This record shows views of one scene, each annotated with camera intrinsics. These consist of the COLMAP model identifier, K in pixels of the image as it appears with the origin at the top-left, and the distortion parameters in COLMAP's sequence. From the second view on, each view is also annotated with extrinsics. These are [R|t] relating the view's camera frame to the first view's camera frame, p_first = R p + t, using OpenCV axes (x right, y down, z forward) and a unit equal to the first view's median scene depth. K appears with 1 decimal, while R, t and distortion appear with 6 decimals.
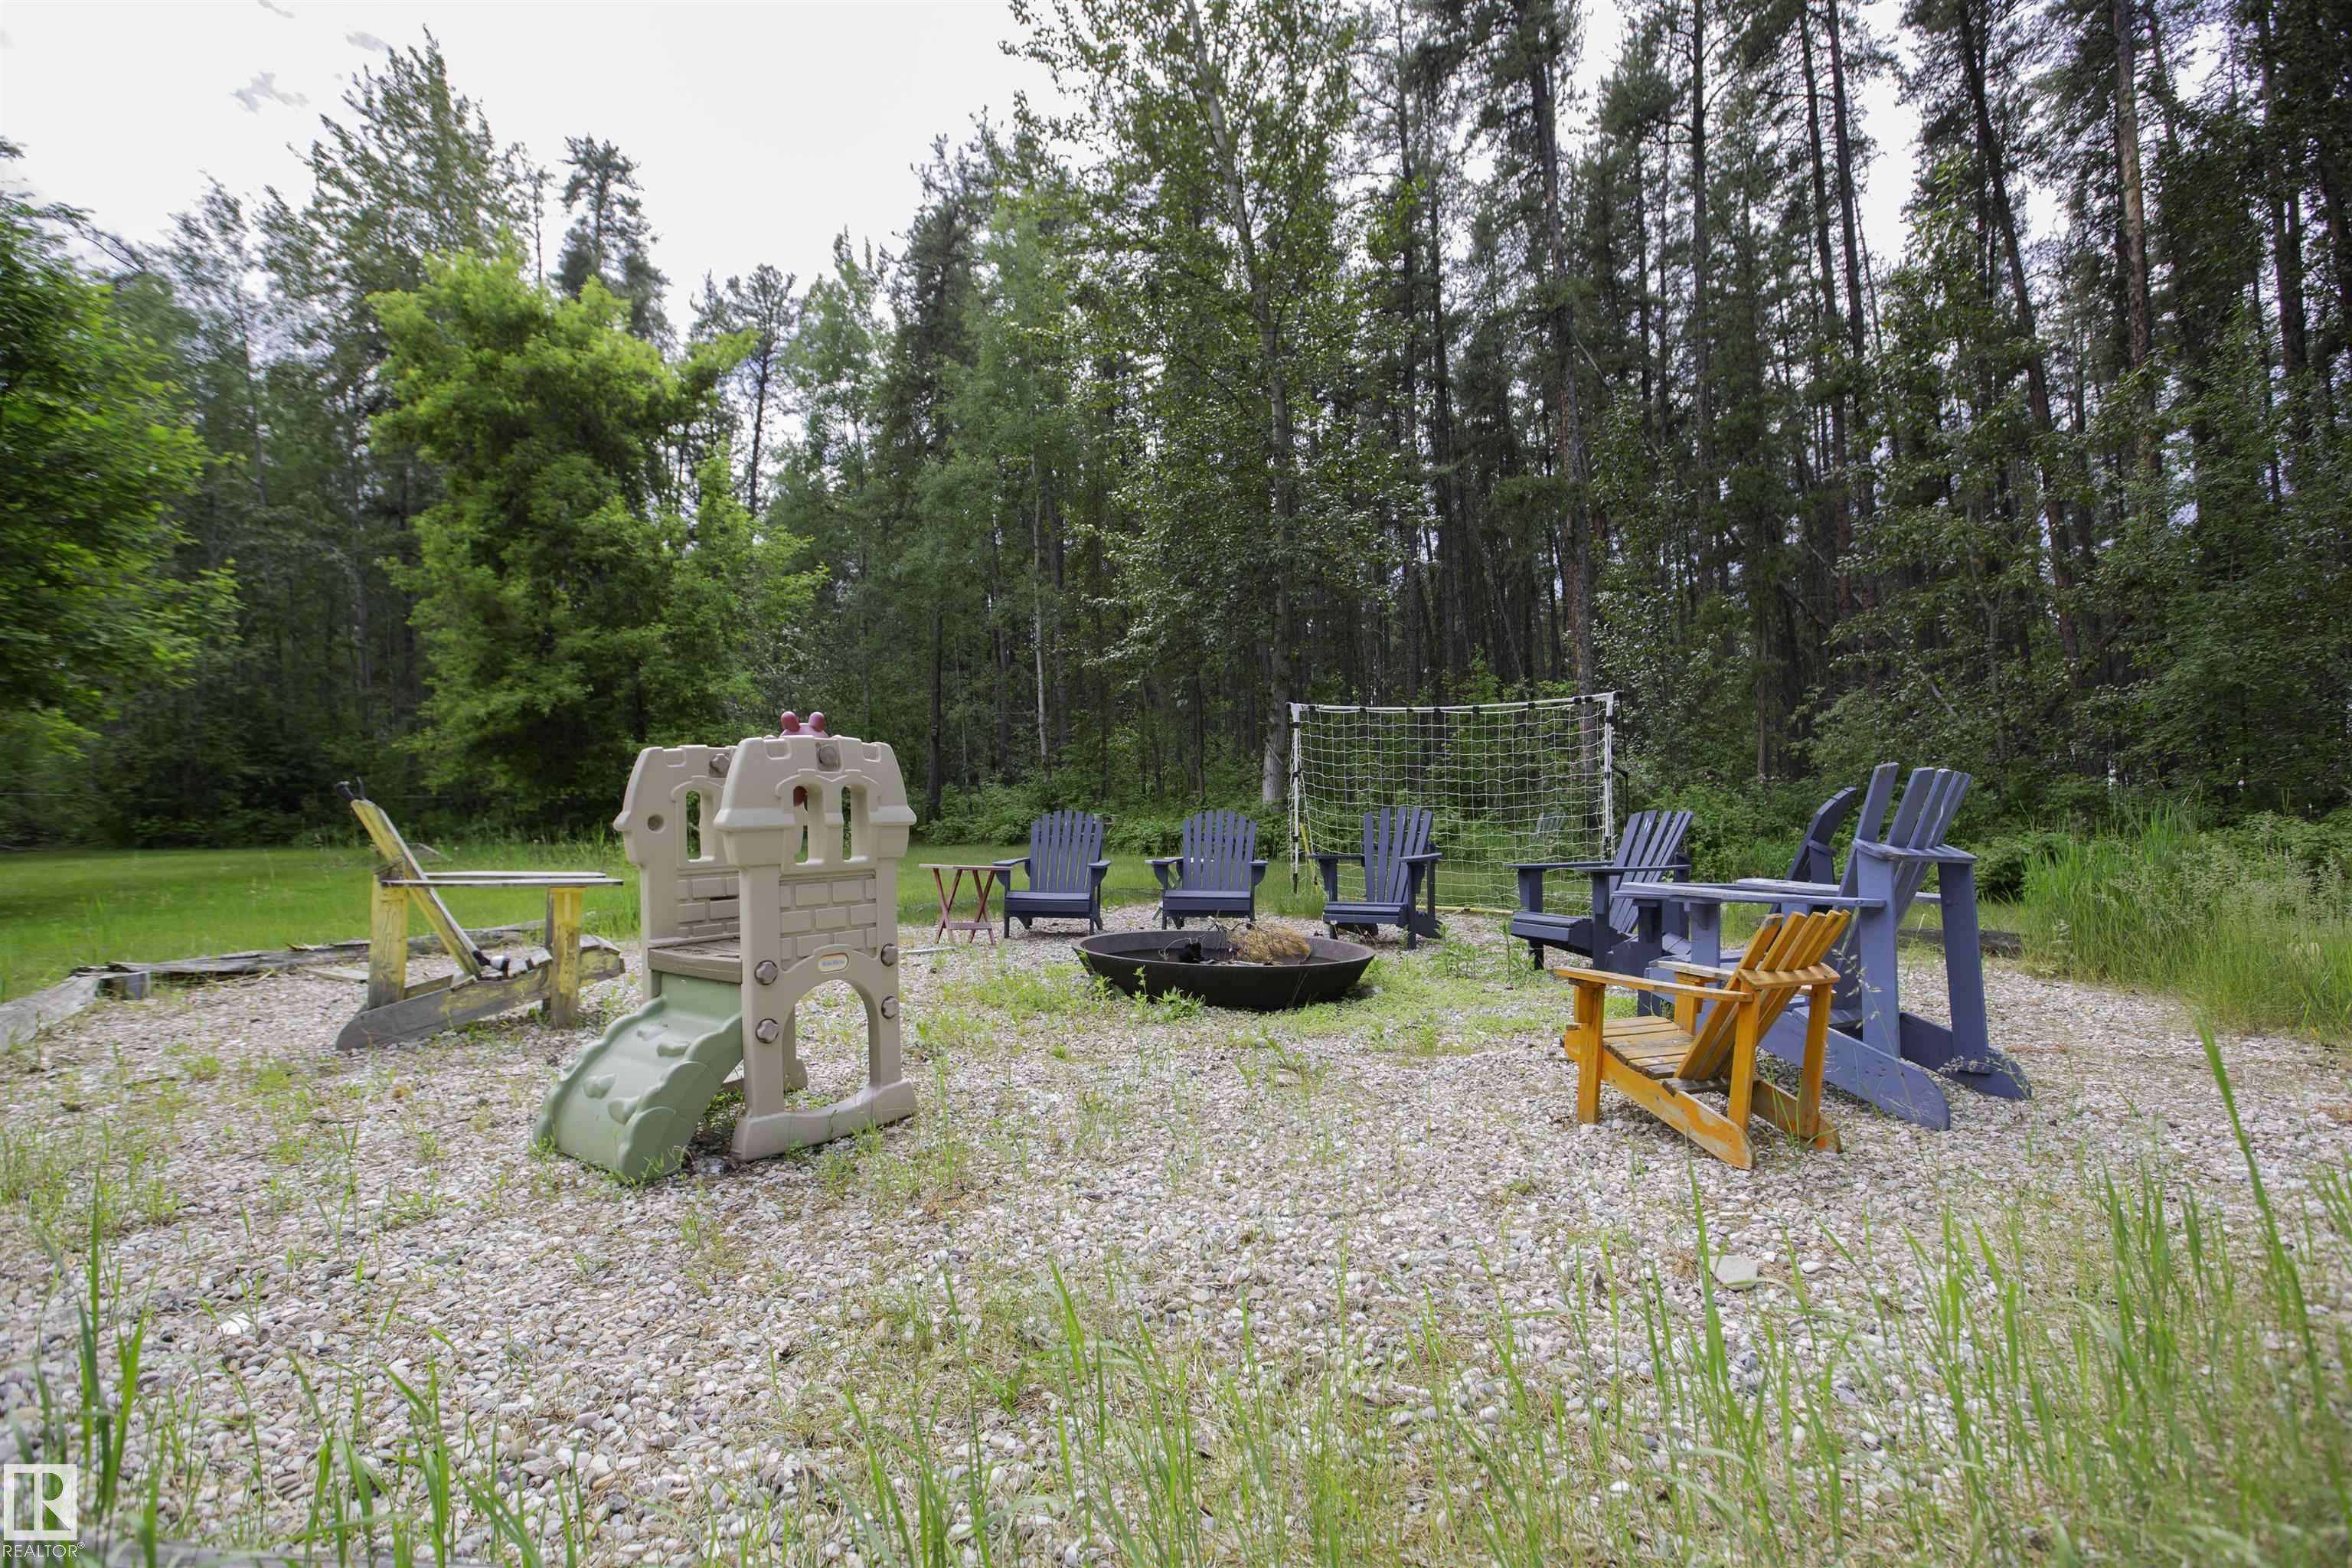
lens RADIAL K [[1101.2, 0, 1250.2], [0, 1101.2, 763.4], [0, 0, 1]] dist [-0.036454, 0.014150]
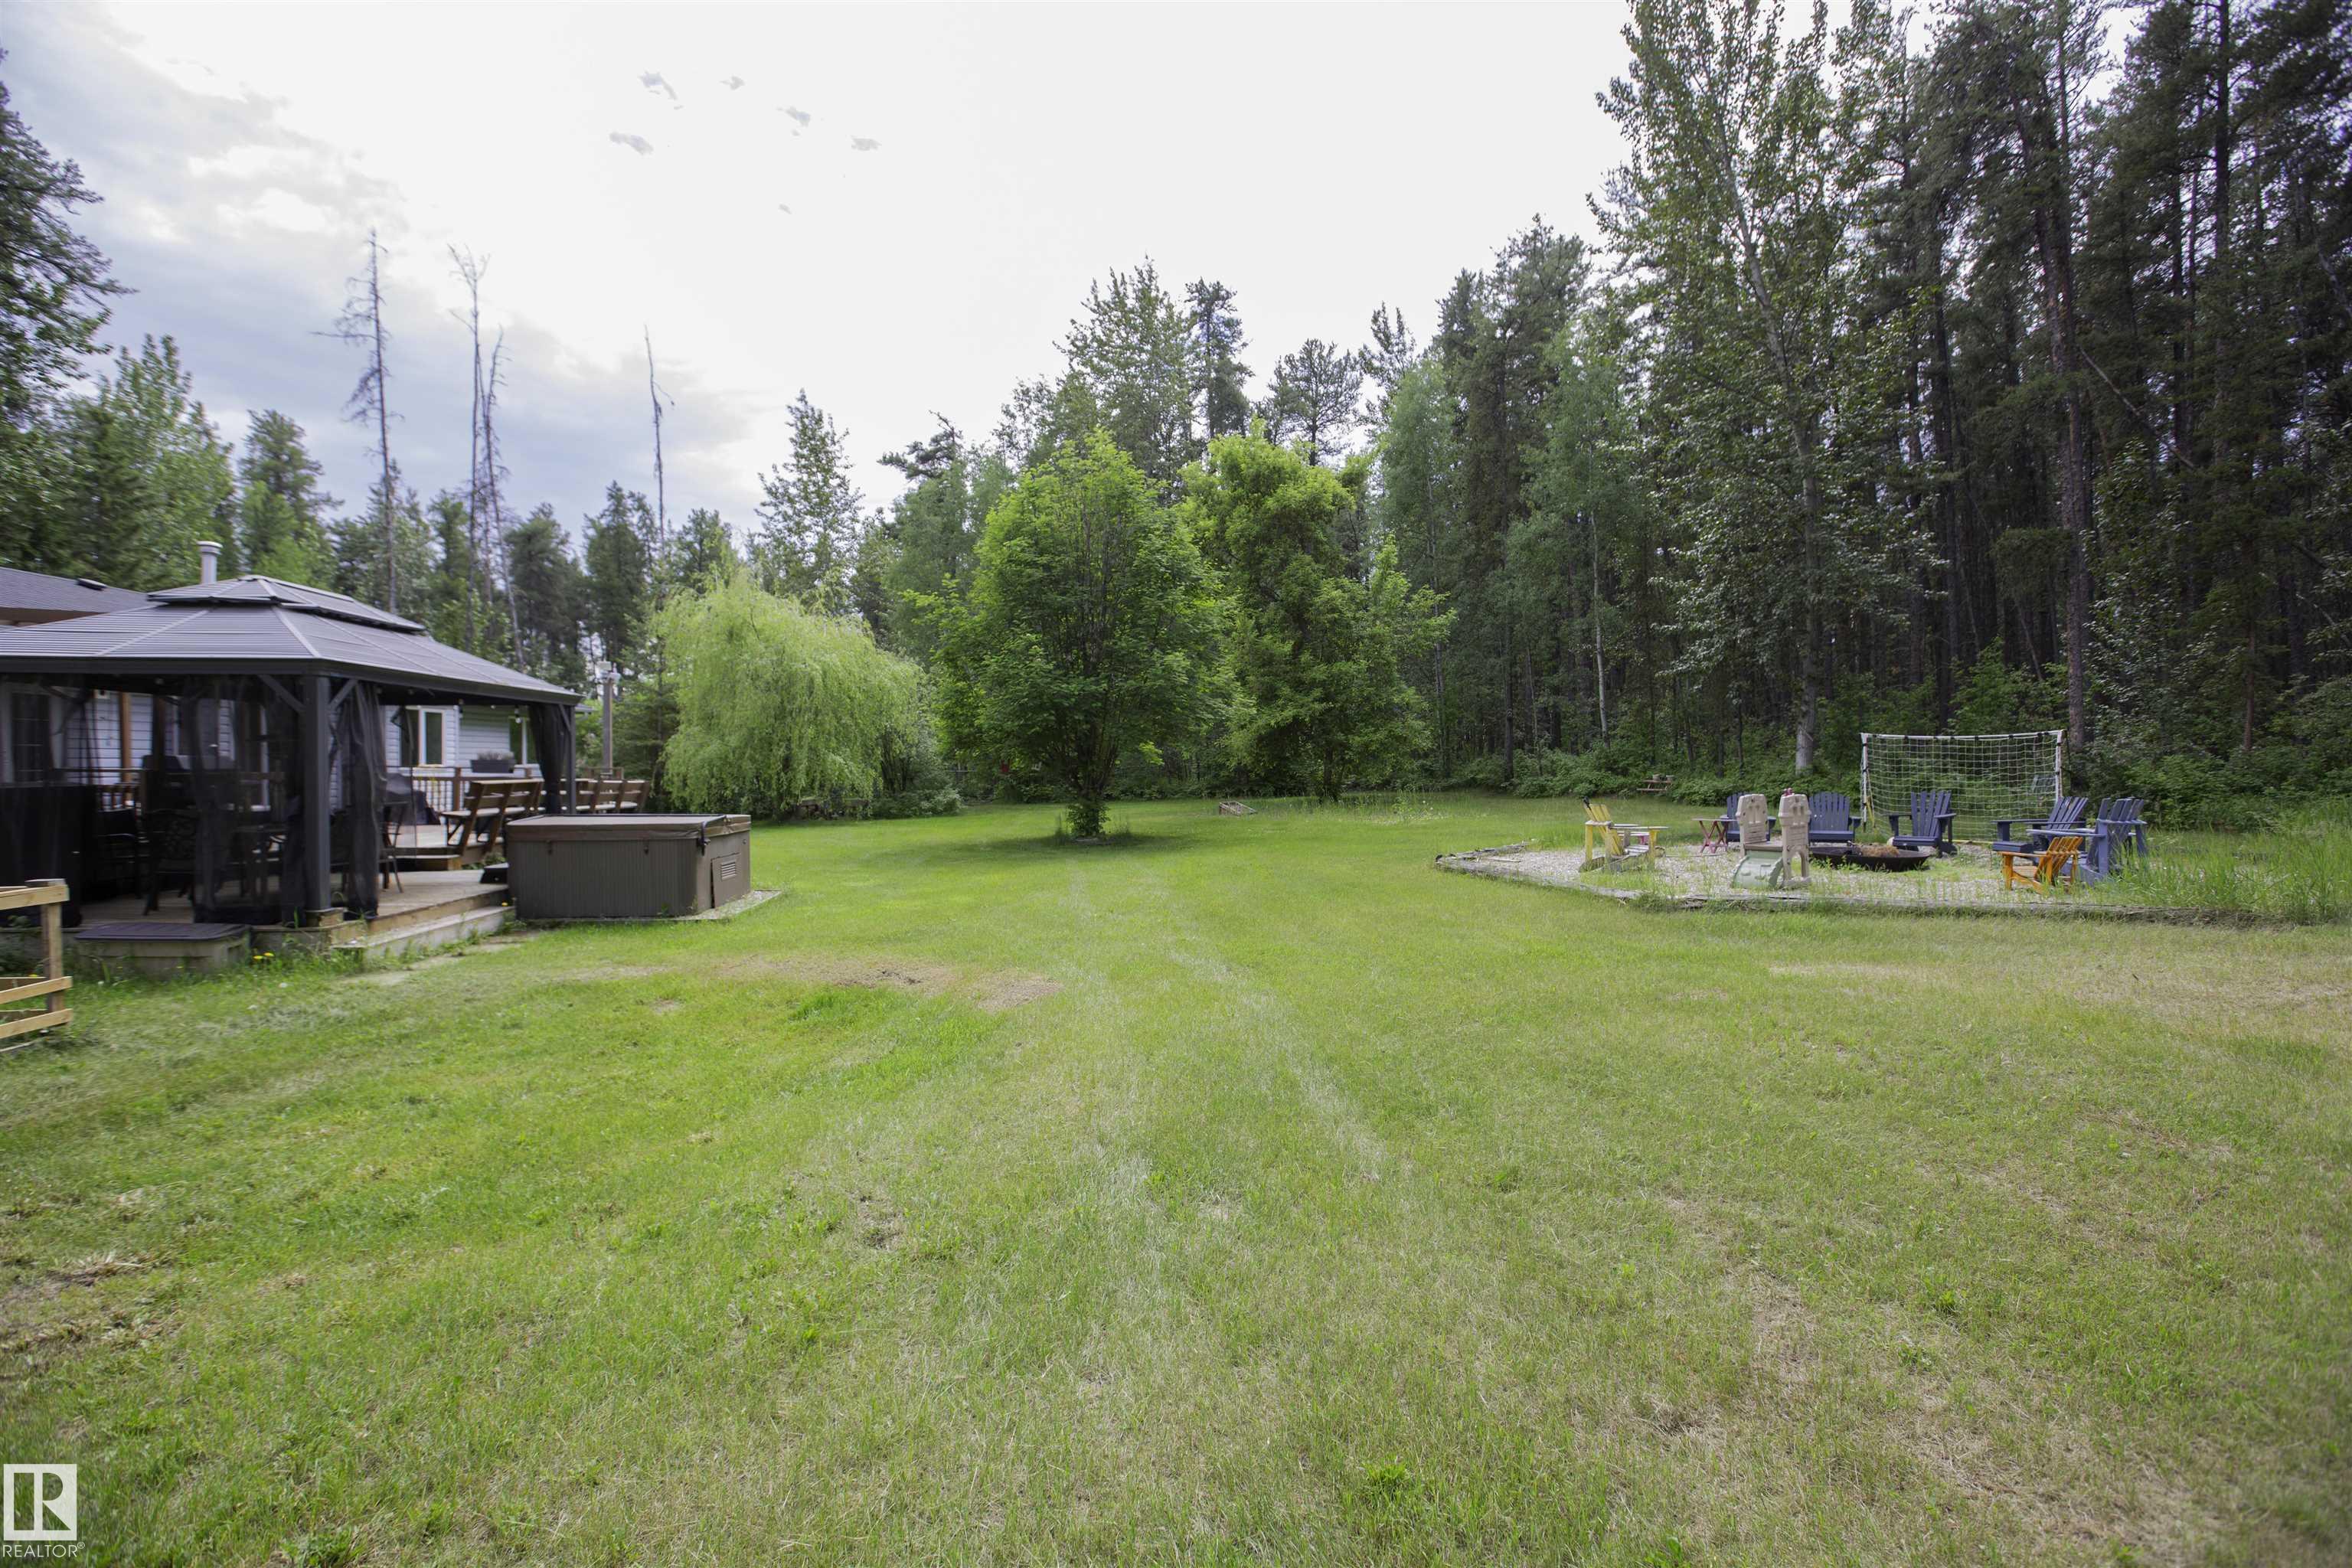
lens RADIAL K [[1101.2, 0, 1186.7], [0, 1101.2, 771.8], [0, 0, 1]] dist [-0.036454, 0.014150]
pose [[0.908264, -0.013140, -0.418192, -0.113040], [0.039364, 0.997757, 0.054144, -0.064828], [0.416542, -0.065639, 0.906744, -0.571264]]
